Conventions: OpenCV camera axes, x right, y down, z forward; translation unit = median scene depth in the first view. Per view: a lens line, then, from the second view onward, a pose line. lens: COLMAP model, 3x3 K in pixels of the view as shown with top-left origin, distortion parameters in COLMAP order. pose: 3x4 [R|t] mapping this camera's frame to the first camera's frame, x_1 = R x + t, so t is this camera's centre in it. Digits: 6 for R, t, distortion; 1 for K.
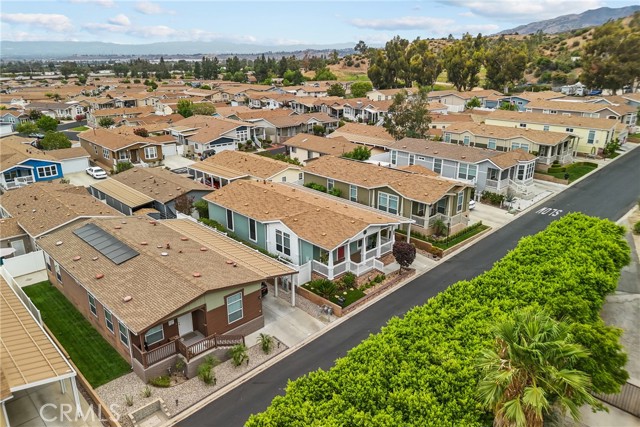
lens RADIAL K [[468.2, 0, 320.0], [0, 468.2, 213.5], [0, 0, 1]] dist [0.048062, -0.004701]
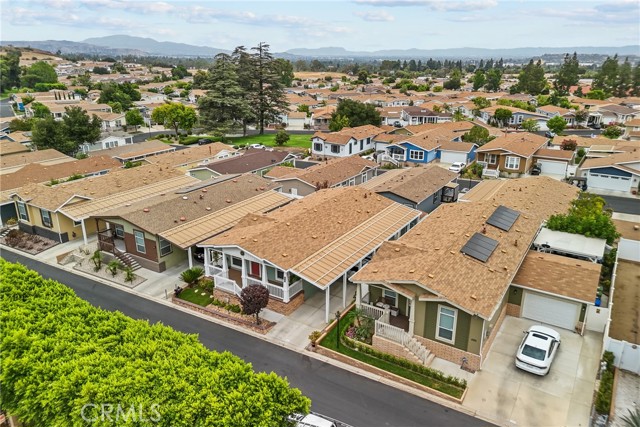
lens RADIAL K [[468.2, 0, 320.0], [0, 468.2, 213.5], [0, 0, 1]] dist [0.048062, -0.004701]
pose [[0.234726, 0.318936, -0.918250, 0.511704], [-0.320329, 0.917256, 0.236707, -0.159786], [0.917765, 0.238581, 0.317469, 0.452408]]
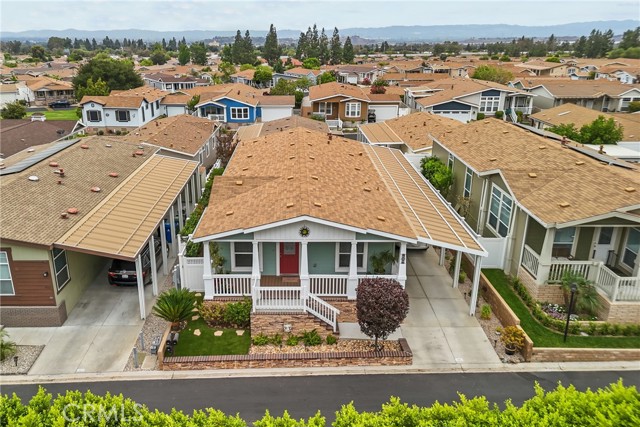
lens RADIAL K [[517.0, 0, 291.5], [0, 517.0, 212.4], [0, 0, 1]] dist [0.095963, -0.106754]
pose [[0.714632, 0.231811, -0.659973, 0.234803], [-0.233186, 0.968472, 0.087671, -0.012471], [0.659489, 0.091244, 0.746156, 0.324678]]
